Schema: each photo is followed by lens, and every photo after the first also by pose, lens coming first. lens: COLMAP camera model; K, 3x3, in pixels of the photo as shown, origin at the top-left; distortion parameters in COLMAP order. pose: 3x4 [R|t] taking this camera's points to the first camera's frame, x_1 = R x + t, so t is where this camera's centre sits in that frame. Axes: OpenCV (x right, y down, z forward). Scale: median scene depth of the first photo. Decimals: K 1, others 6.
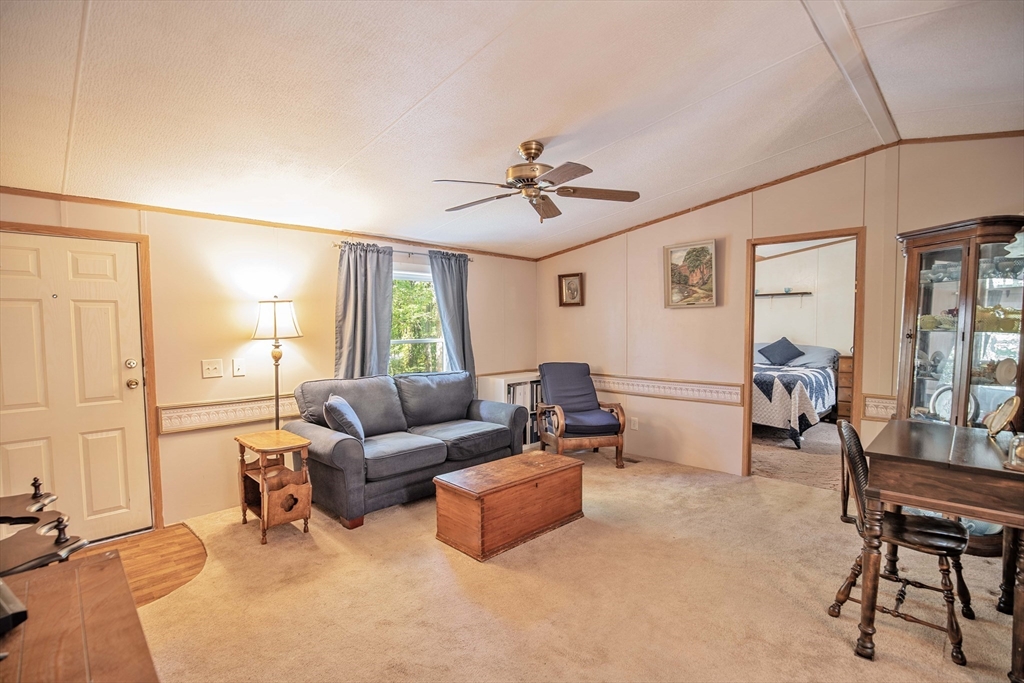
lens RADIAL K [[487.2, 0, 517.9], [0, 487.2, 350.2], [0, 0, 1]] dist [-0.026219, 0.000850]
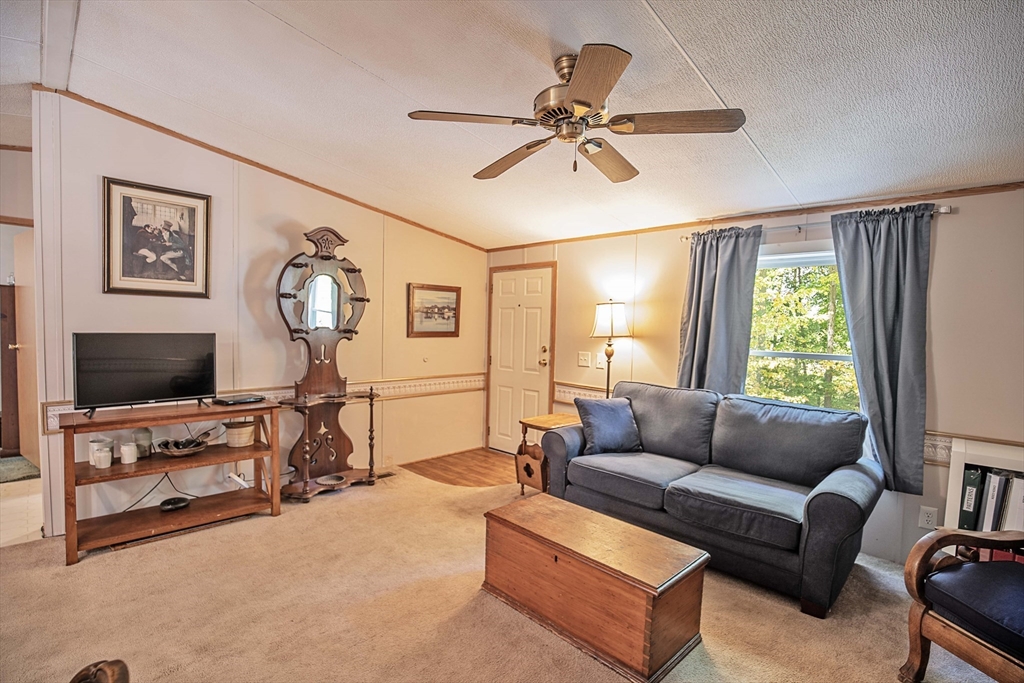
lens RADIAL K [[487.2, 0, 517.9], [0, 487.2, 350.2], [0, 0, 1]] dist [-0.026219, 0.000850]
pose [[-0.001697, 0.059025, -0.998255, 0.598681], [-0.077635, 0.995236, 0.058978, -0.044172], [0.996980, 0.077600, 0.002893, 0.781125]]
